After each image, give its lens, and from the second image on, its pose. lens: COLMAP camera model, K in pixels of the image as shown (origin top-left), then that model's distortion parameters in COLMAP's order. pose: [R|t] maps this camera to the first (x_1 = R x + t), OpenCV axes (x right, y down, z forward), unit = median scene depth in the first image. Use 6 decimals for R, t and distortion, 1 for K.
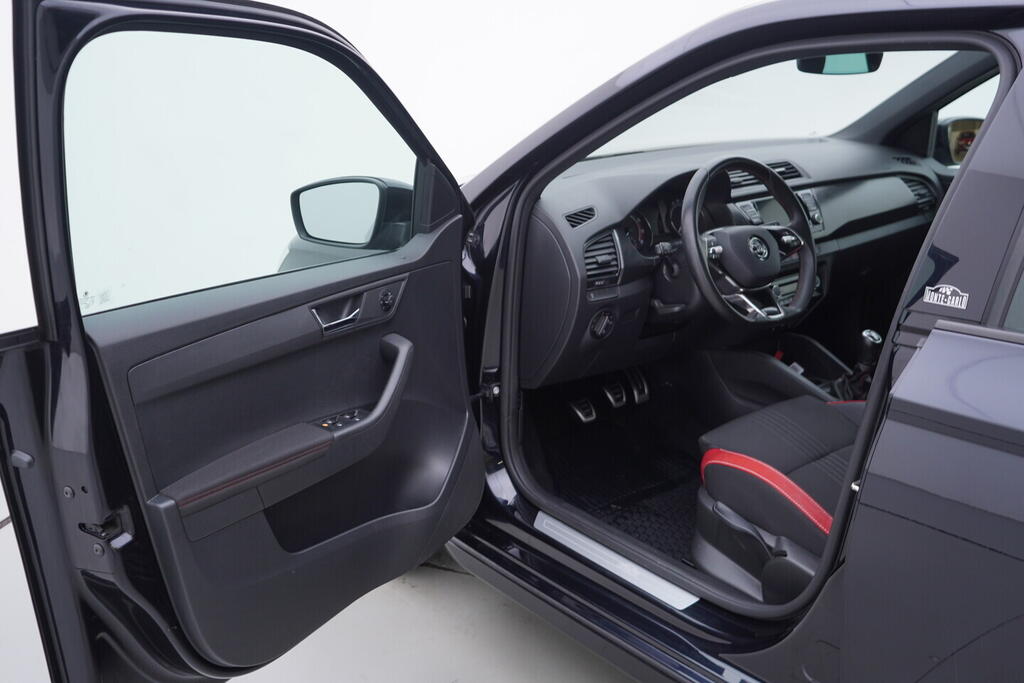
lens RADIAL K [[1040.5, 0, 507.1], [0, 1040.5, 343.5], [0, 0, 1]] dist [-0.038120, 0.000000]
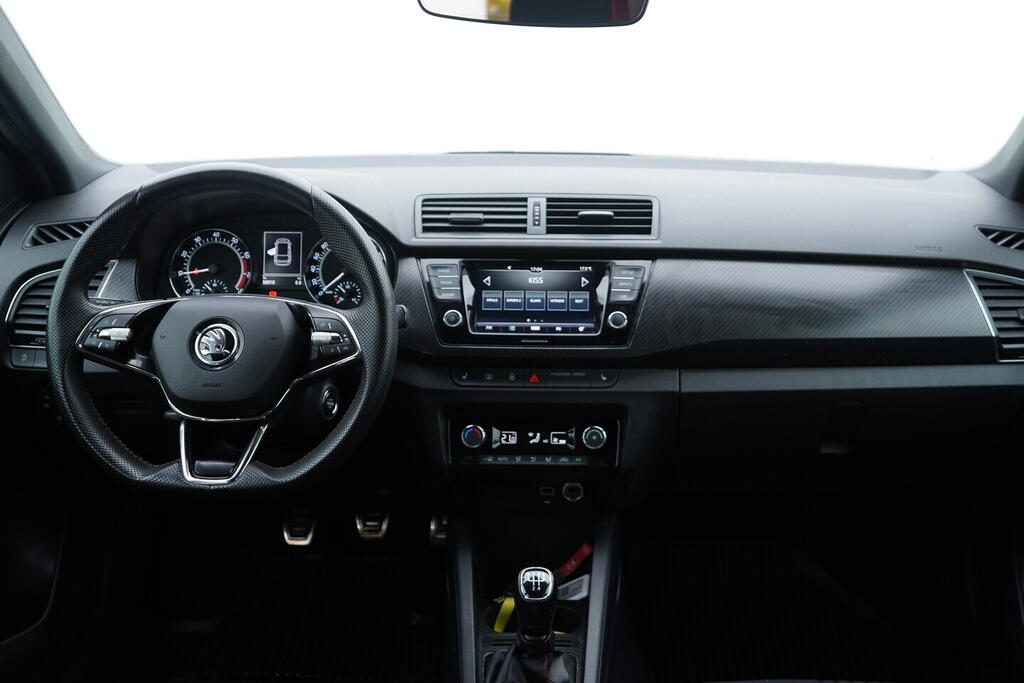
lens RADIAL K [[1040.5, 0, 505.1], [0, 1040.5, 347.4], [0, 0, 1]] dist [-0.038120, 0.000000]
pose [[0.770945, 0.235376, -0.591812, 0.631205], [-0.211448, 0.971092, 0.110774, -0.171713], [0.600777, 0.039737, 0.798428, 0.639733]]
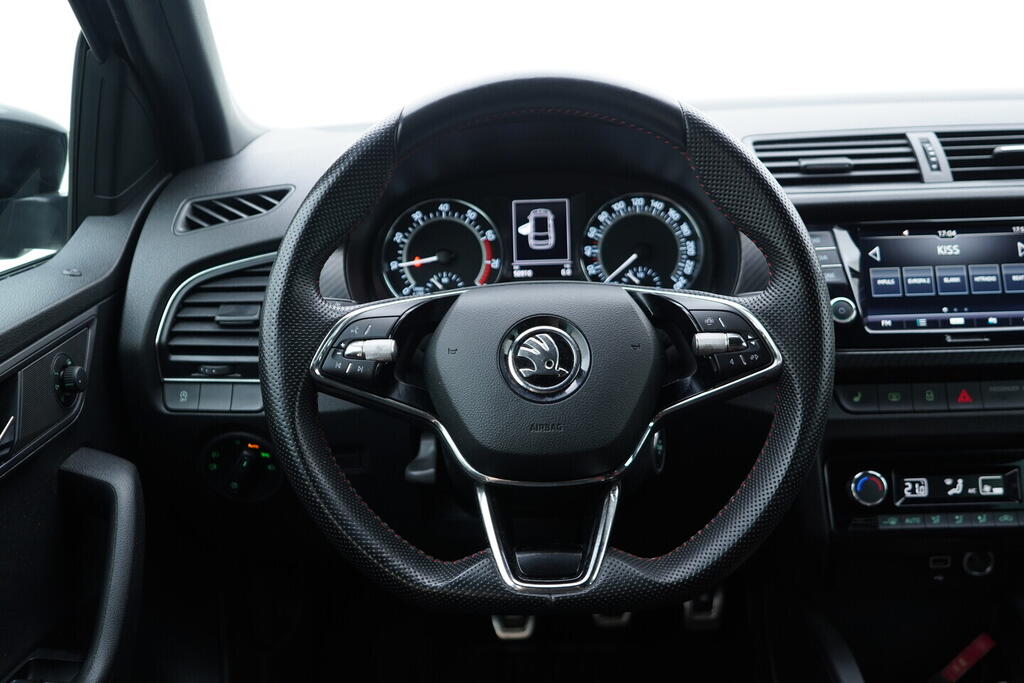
lens RADIAL K [[1040.5, 0, 483.3], [0, 1040.5, 349.0], [0, 0, 1]] dist [-0.038120, 0.000000]
pose [[0.767422, 0.187980, -0.612965, 0.399899], [-0.170377, 0.981470, 0.087681, -0.114903], [0.618090, 0.037147, 0.785229, 0.705098]]
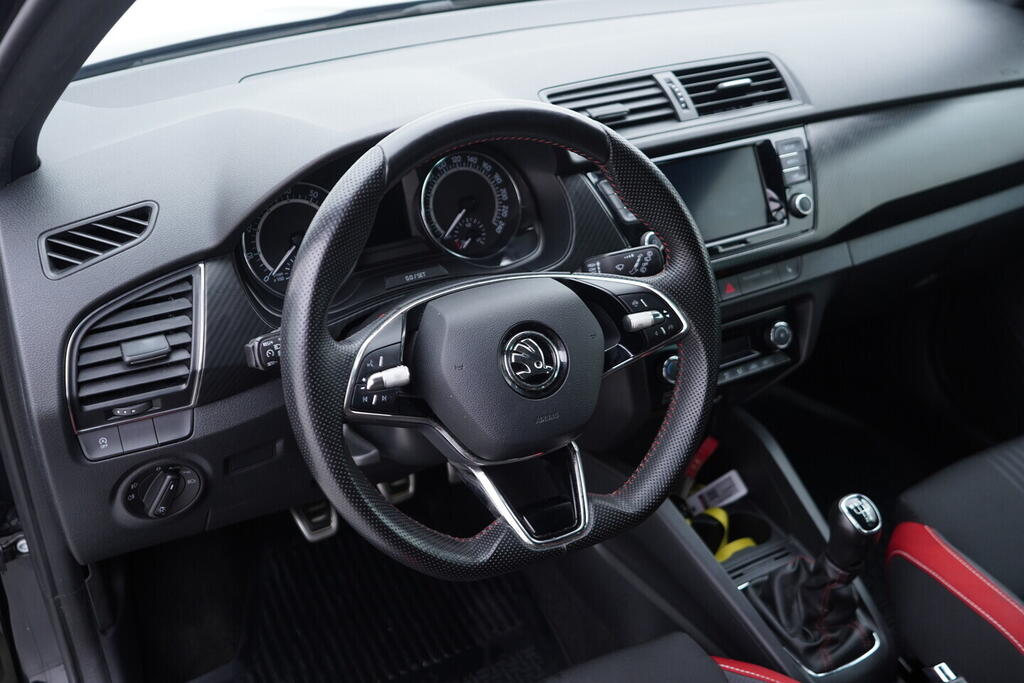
lens RADIAL K [[1040.5, 0, 516.2], [0, 1040.5, 346.9], [0, 0, 1]] dist [-0.038120, 0.000000]
pose [[0.986840, 0.104186, -0.123662, 0.270693], [-0.072307, 0.968366, 0.238828, -0.179583], [0.144633, -0.226743, 0.963156, 0.606912]]
